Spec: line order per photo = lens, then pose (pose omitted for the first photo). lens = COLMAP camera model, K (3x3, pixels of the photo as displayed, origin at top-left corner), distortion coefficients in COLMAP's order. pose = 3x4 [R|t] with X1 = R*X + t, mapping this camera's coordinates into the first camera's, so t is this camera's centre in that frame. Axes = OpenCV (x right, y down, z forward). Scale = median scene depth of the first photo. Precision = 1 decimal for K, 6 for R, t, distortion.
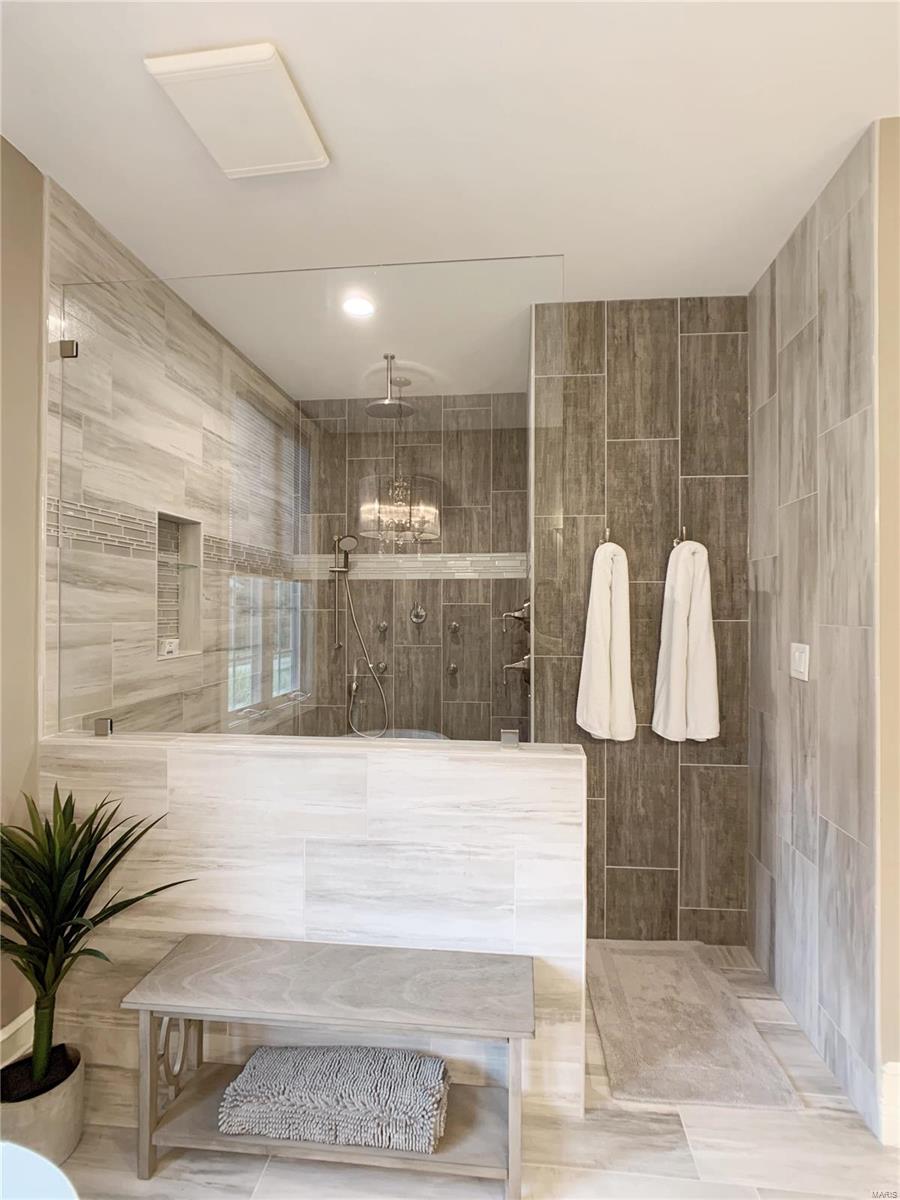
lens RADIAL K [[600.1, 0, 472.3], [0, 600.1, 606.1], [0, 0, 1]] dist [-0.017062, 0.001198]
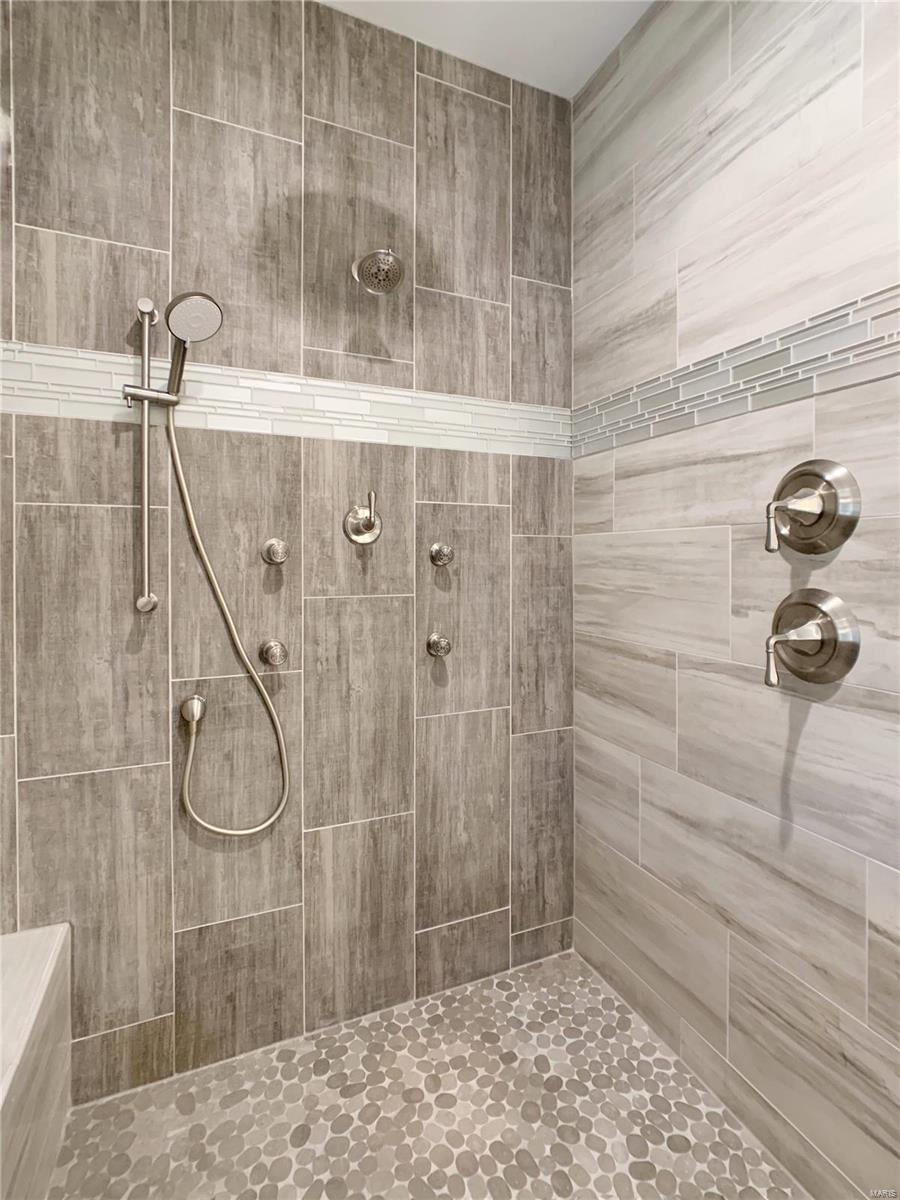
lens RADIAL K [[600.1, 0, 477.4], [0, 600.1, 562.5], [0, 0, 1]] dist [-0.017062, 0.001198]
pose [[0.858434, -0.003684, 0.512910, -0.347815], [-0.002641, 0.999929, 0.011602, 0.053012], [-0.512917, -0.011315, 0.858364, 0.851762]]
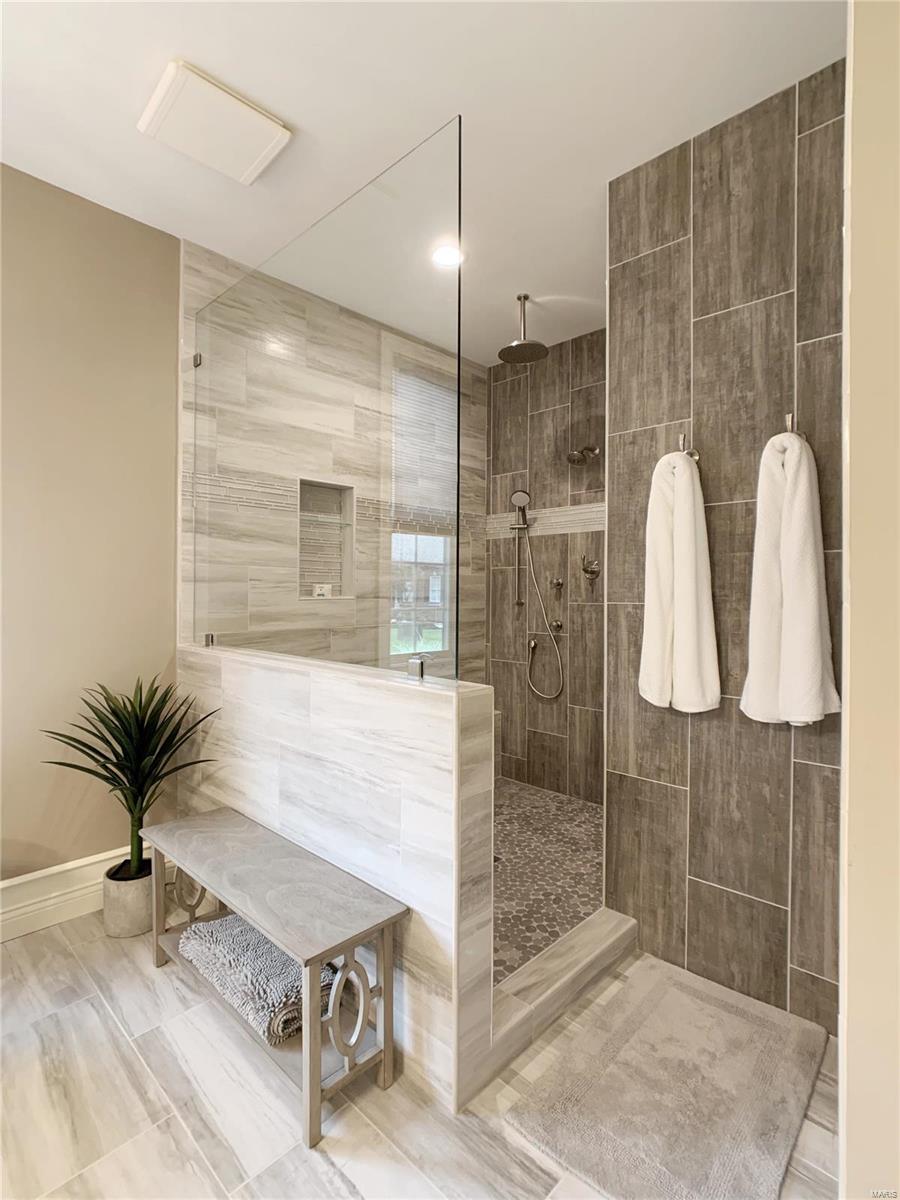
lens RADIAL K [[600.1, 0, 454.8], [0, 600.1, 595.0], [0, 0, 1]] dist [-0.017062, 0.001198]
pose [[0.786235, 0.004769, -0.617909, 0.455275], [0.000229, 0.999968, 0.008009, 0.066601], [0.617927, -0.006439, 0.786209, 0.211185]]
